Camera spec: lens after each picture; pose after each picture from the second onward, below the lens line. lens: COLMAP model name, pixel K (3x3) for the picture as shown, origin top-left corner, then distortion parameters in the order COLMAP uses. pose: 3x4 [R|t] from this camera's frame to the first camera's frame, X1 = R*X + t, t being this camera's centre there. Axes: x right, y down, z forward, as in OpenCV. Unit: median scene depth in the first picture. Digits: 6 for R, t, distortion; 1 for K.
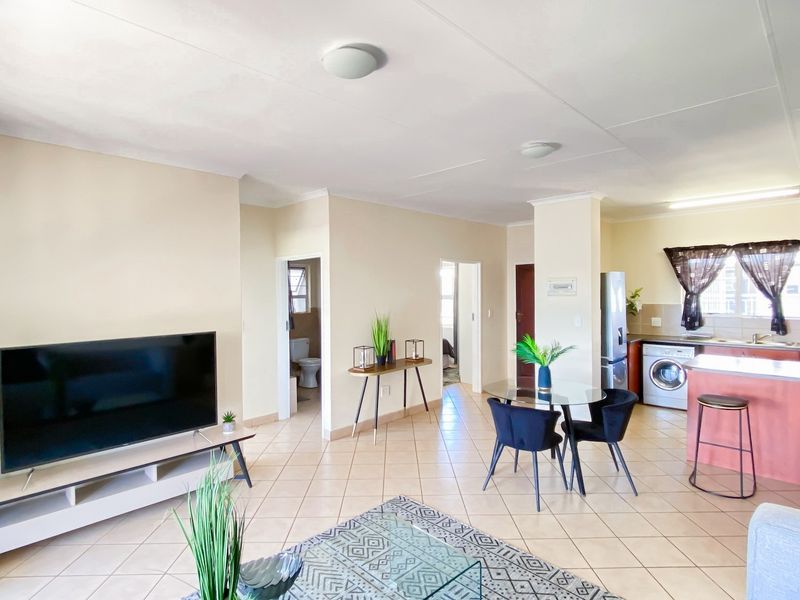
lens RADIAL K [[431.9, 0, 396.8], [0, 431.9, 296.5], [0, 0, 1]] dist [-0.000719, -0.000670]
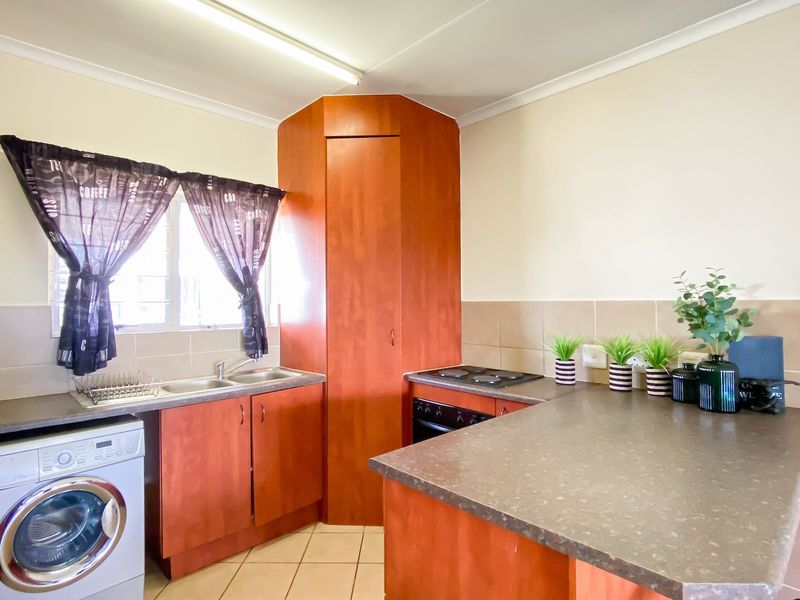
lens RADIAL K [[431.9, 0, 395.6], [0, 431.9, 296.2], [0, 0, 1]] dist [-0.000719, -0.000670]
pose [[0.027750, 0.032694, 0.999080, 0.319223], [0.027274, 0.999068, -0.033452, 0.031421], [-0.999243, 0.028177, 0.026832, 0.733540]]
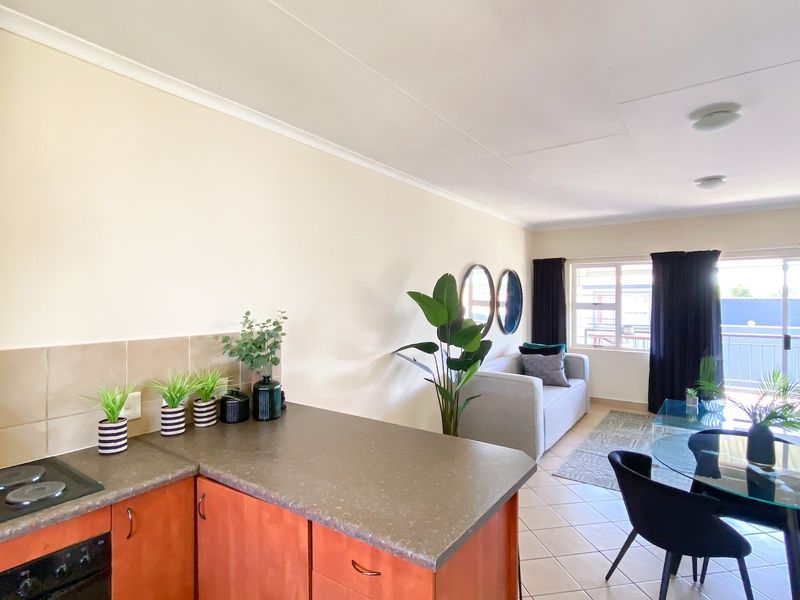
lens RADIAL K [[431.9, 0, 401.1], [0, 431.9, 303.3], [0, 0, 1]] dist [-0.000719, -0.000670]
pose [[-0.987749, 0.013143, -0.155497, 0.585143], [0.007498, 0.999293, 0.036831, -0.016844], [0.155871, 0.035214, -0.987149, 0.943497]]
